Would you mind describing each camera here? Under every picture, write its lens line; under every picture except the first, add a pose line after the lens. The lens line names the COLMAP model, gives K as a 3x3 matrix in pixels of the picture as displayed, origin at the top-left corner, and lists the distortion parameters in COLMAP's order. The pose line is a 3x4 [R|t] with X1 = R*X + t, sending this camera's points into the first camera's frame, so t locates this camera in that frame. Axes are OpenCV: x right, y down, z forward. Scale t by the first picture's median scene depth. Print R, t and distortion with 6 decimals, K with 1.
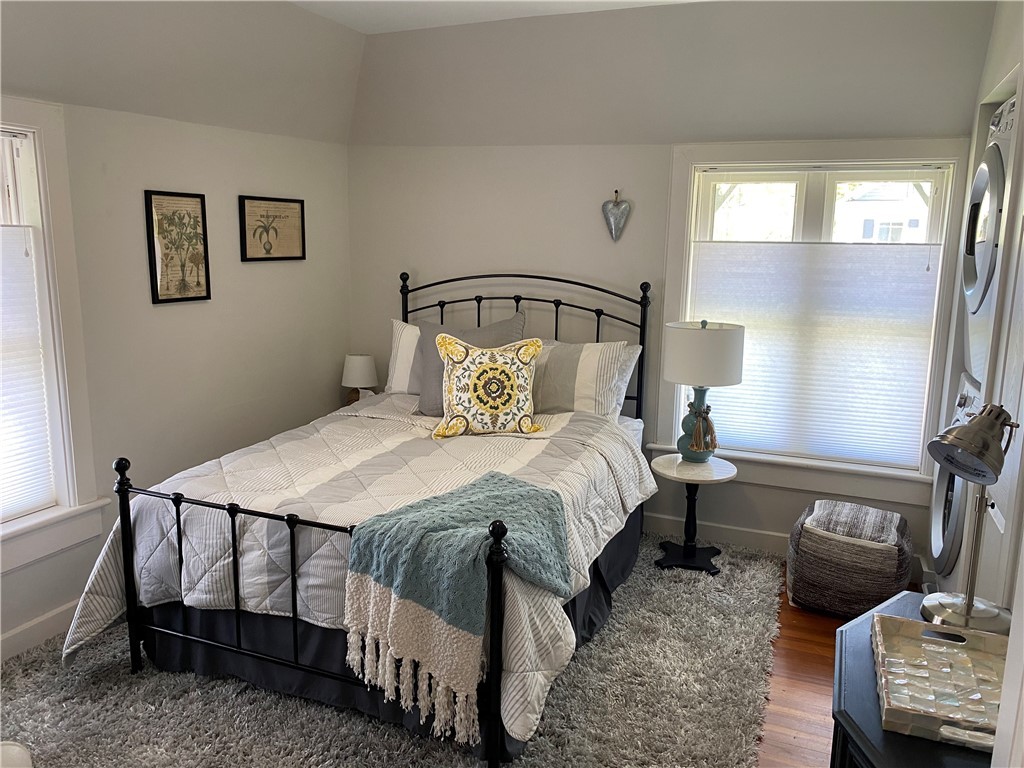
lens RADIAL K [[778.6, 0, 521.3], [0, 778.6, 382.0], [0, 0, 1]] dist [0.058622, -0.076129]
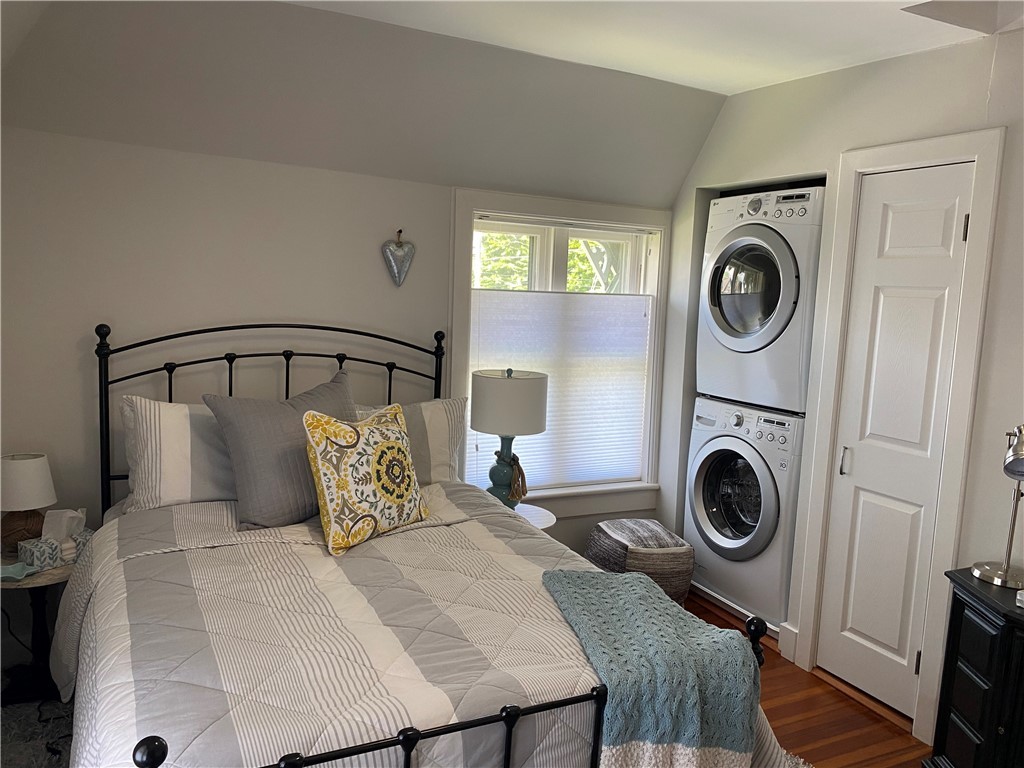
lens RADIAL K [[778.6, 0, 522.3], [0, 778.6, 375.0], [0, 0, 1]] dist [0.058622, -0.076129]
pose [[0.648593, -0.074188, 0.757511, -0.547772], [0.100675, 0.994856, 0.011233, -0.086680], [-0.754448, 0.068977, 0.652725, 0.369275]]
